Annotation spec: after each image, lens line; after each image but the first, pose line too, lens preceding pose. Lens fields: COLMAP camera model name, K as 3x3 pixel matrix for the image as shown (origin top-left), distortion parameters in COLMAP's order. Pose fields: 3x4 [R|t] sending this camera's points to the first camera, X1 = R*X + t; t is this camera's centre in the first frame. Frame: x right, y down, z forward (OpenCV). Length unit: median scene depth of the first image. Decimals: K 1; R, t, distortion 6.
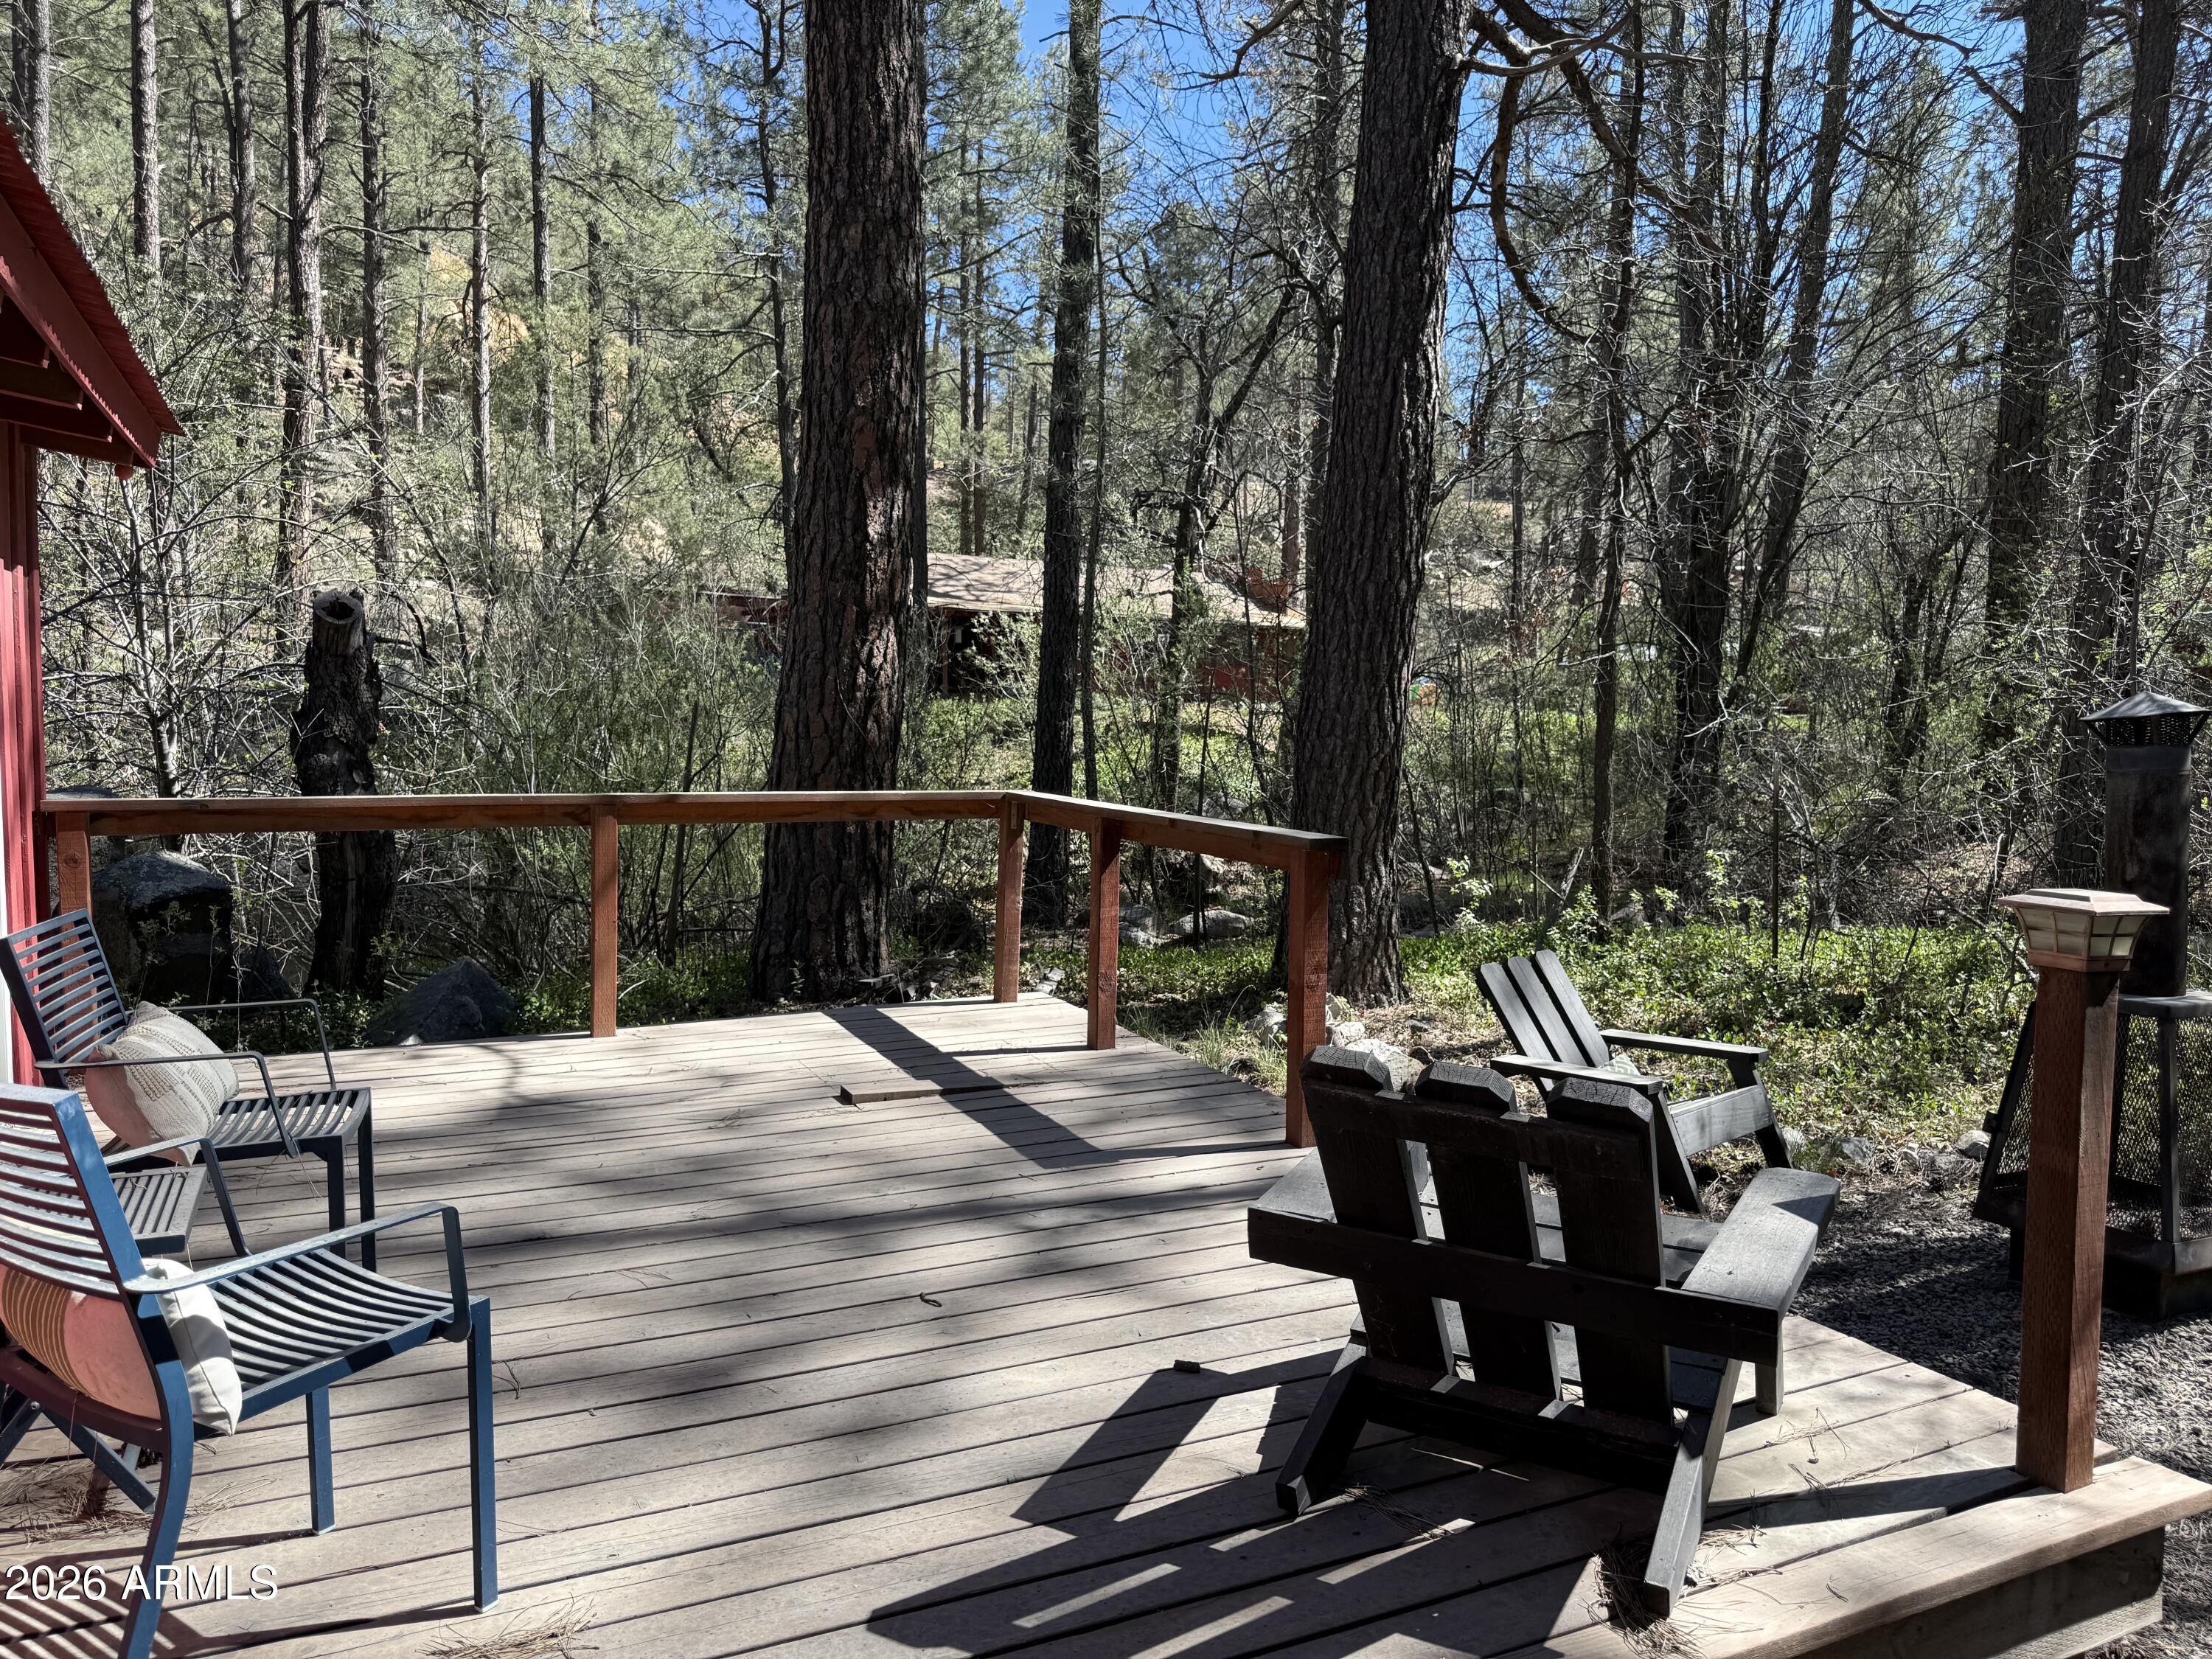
lens RADIAL K [[1532.9, 0, 1106.0], [0, 1532.9, 829.5], [0, 0, 1]] dist [-0.026430, -0.002198]
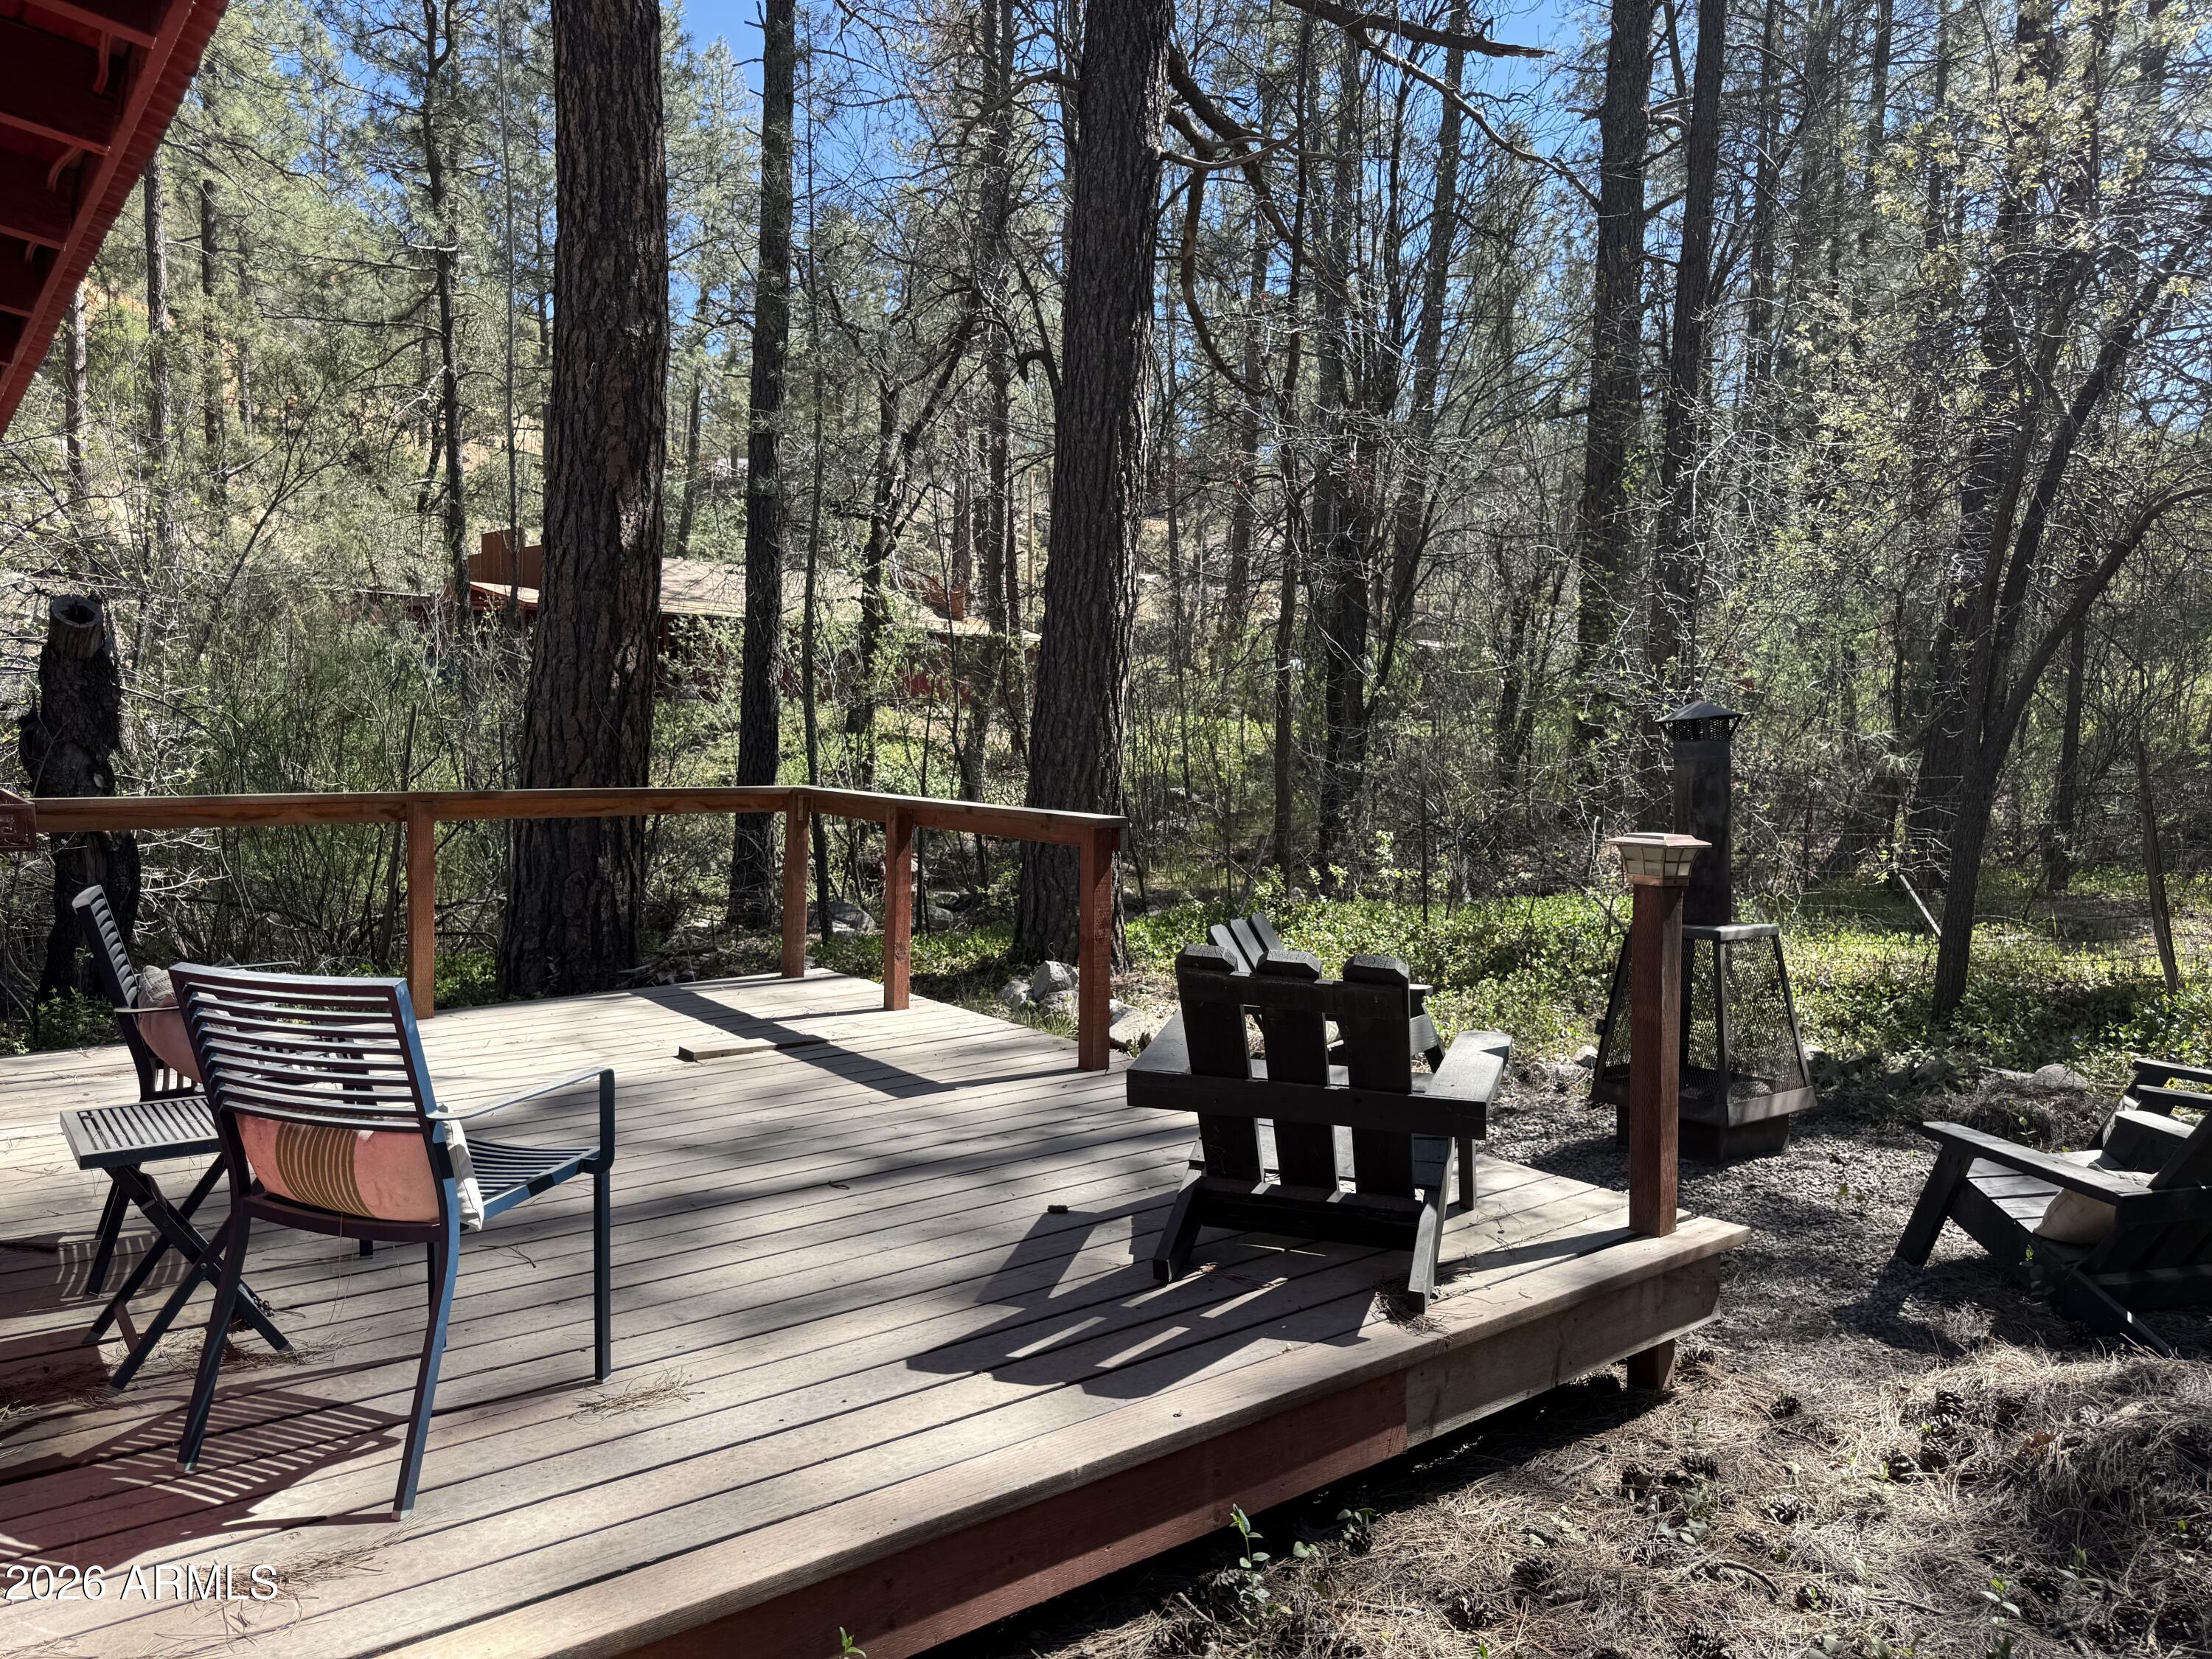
lens RADIAL K [[1568.7, 0, 1107.0], [0, 1568.7, 803.7], [0, 0, 1]] dist [0.002725, -0.080497]
pose [[0.972676, -0.010629, 0.231925, -0.097882], [0.015638, 0.999682, -0.019769, 0.013112], [-0.231641, 0.022856, 0.972533, -0.151968]]
